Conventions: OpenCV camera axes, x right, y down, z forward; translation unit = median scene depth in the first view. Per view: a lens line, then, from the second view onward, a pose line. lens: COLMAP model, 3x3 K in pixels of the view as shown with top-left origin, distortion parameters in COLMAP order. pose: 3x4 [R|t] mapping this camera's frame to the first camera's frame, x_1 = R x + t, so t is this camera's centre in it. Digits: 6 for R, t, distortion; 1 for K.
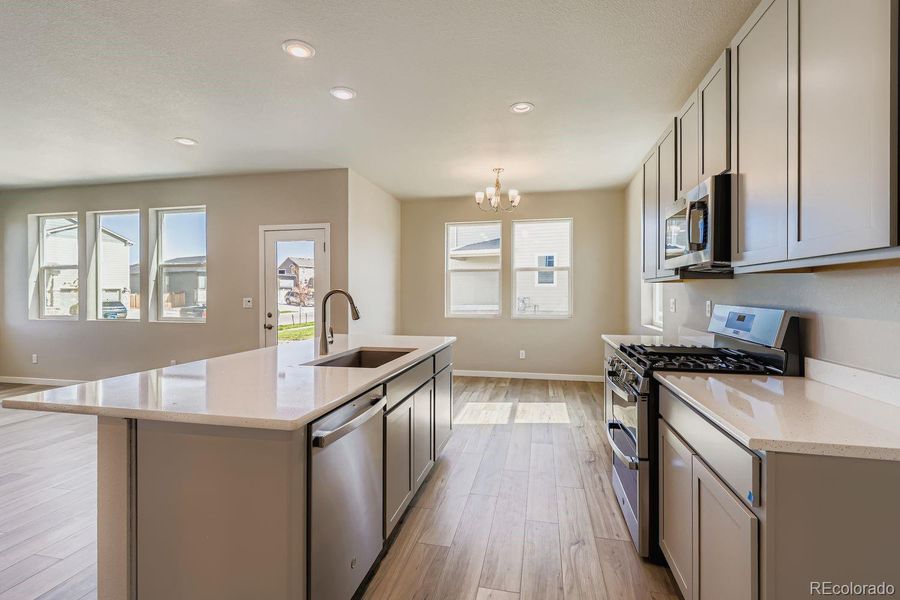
lens RADIAL K [[412.8, 0, 448.7], [0, 412.8, 294.2], [0, 0, 1]] dist [0.005927, -0.001425]
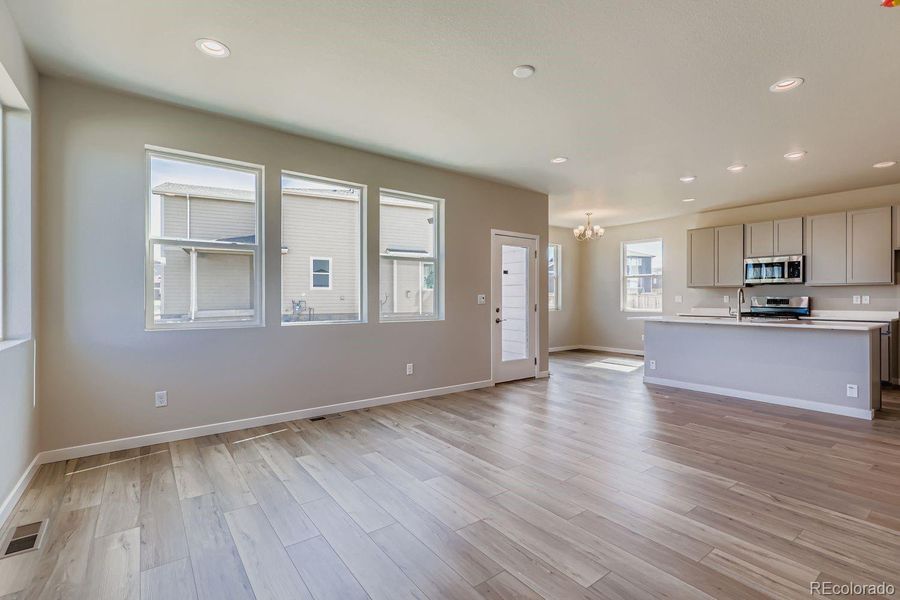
lens RADIAL K [[412.8, 0, 448.9], [0, 412.8, 299.5], [0, 0, 1]] dist [0.005927, -0.001425]
pose [[0.648693, -0.000718, 0.761050, -1.185482], [0.001215, 0.999999, -0.000092, 0.018787], [-0.761049, 0.000984, 0.648694, 0.327195]]
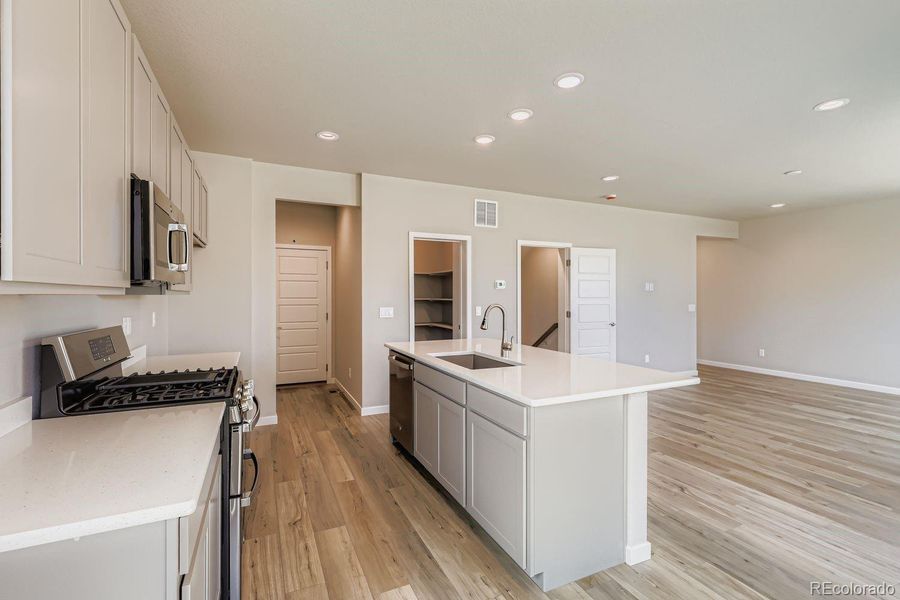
lens RADIAL K [[412.8, 0, 451.9], [0, 412.8, 296.5], [0, 0, 1]] dist [0.005927, -0.001425]
pose [[-0.787943, 0.001770, -0.615745, 0.249187], [-0.002806, 0.999975, 0.006465, -0.017628], [0.615742, 0.006822, -0.787919, 0.801336]]
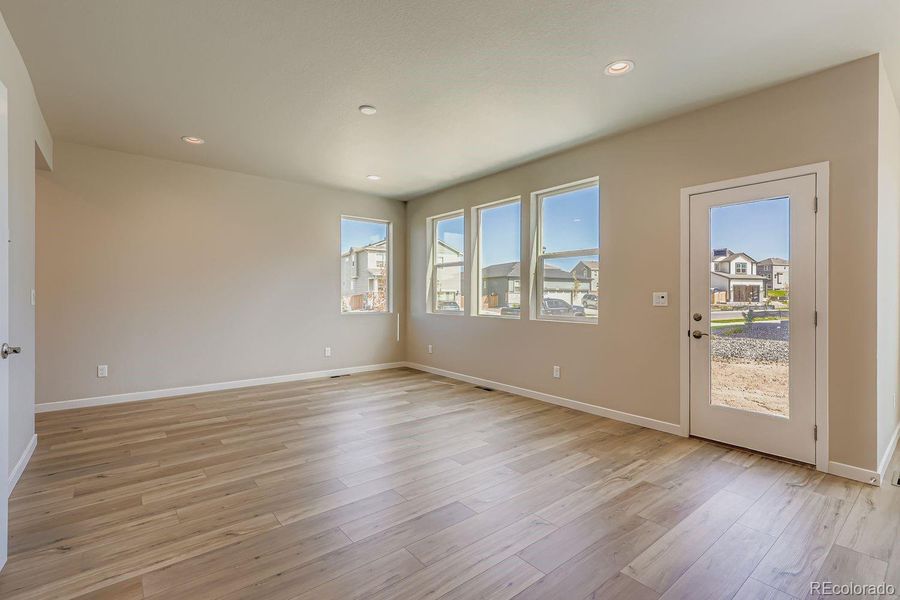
lens RADIAL K [[412.8, 0, 453.6], [0, 412.8, 296.1], [0, 0, 1]] dist [0.005927, -0.001425]
pose [[0.788015, 0.005463, -0.615631, -0.286648], [-0.007912, 0.999968, -0.001253, 0.016769], [0.615605, 0.005859, 0.788033, 0.184525]]
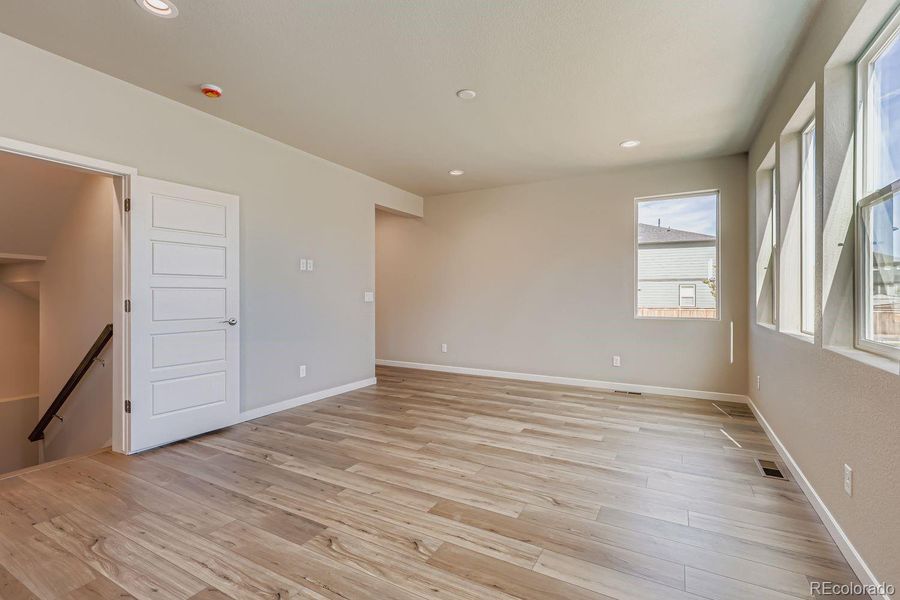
lens RADIAL K [[412.8, 0, 450.6], [0, 412.8, 296.0], [0, 0, 1]] dist [0.005927, -0.001425]
pose [[-0.279571, 0.003802, -0.960117, -0.218668], [-0.005426, 0.999970, 0.005540, 0.015158], [0.960110, 0.006759, -0.279542, 0.713235]]
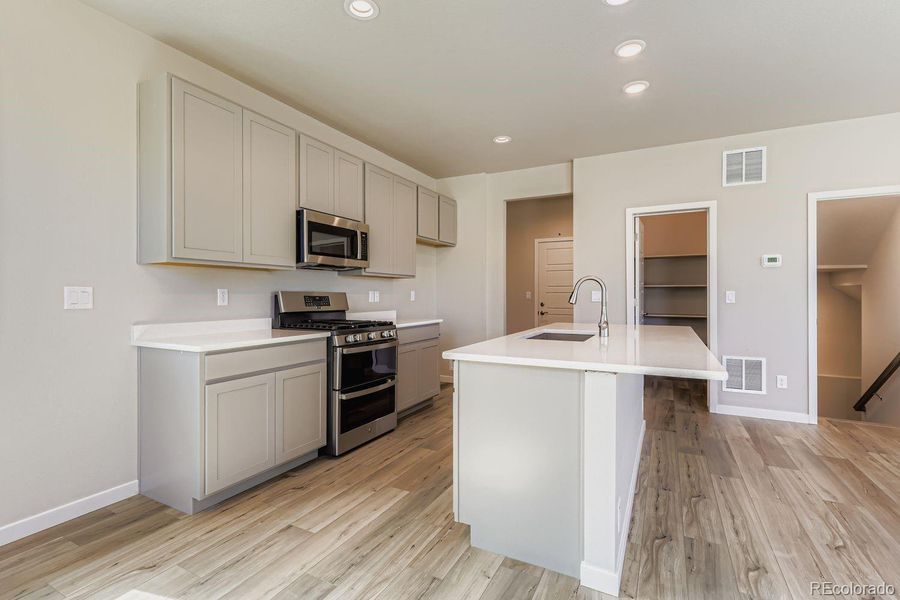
lens RADIAL K [[412.8, 0, 453.0], [0, 412.8, 297.1], [0, 0, 1]] dist [0.005927, -0.001425]
pose [[-0.967958, -0.000743, 0.251111, -0.080127], [0.001213, 0.999970, 0.007637, 0.015169], [-0.251110, 0.007697, -0.967928, 0.915339]]
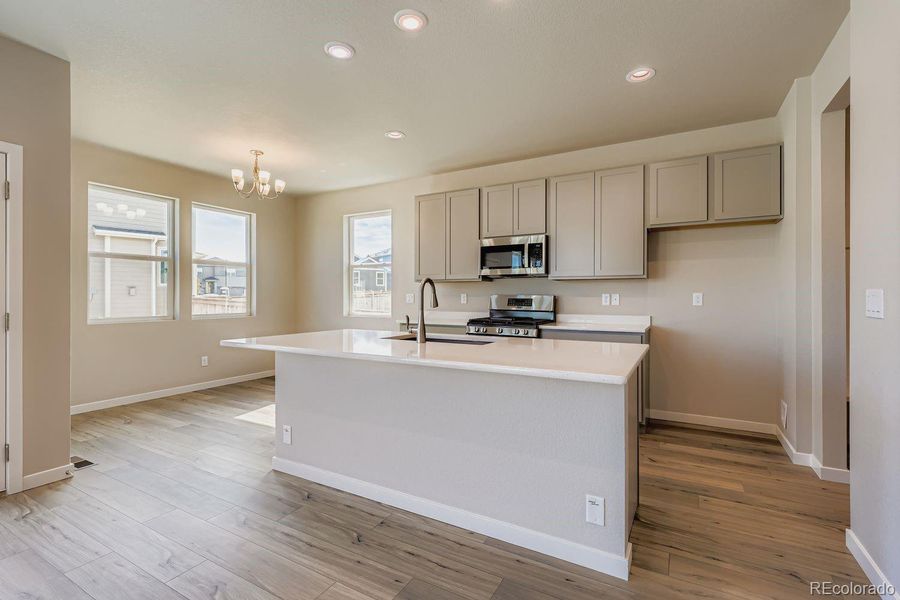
lens RADIAL K [[412.8, 0, 449.1], [0, 412.8, 295.8], [0, 0, 1]] dist [0.005927, -0.001425]
pose [[0.293156, 0.002623, 0.956061, -0.525971], [0.002103, 0.999992, -0.003388, 0.015537], [-0.956062, 0.003003, 0.293148, 0.275283]]
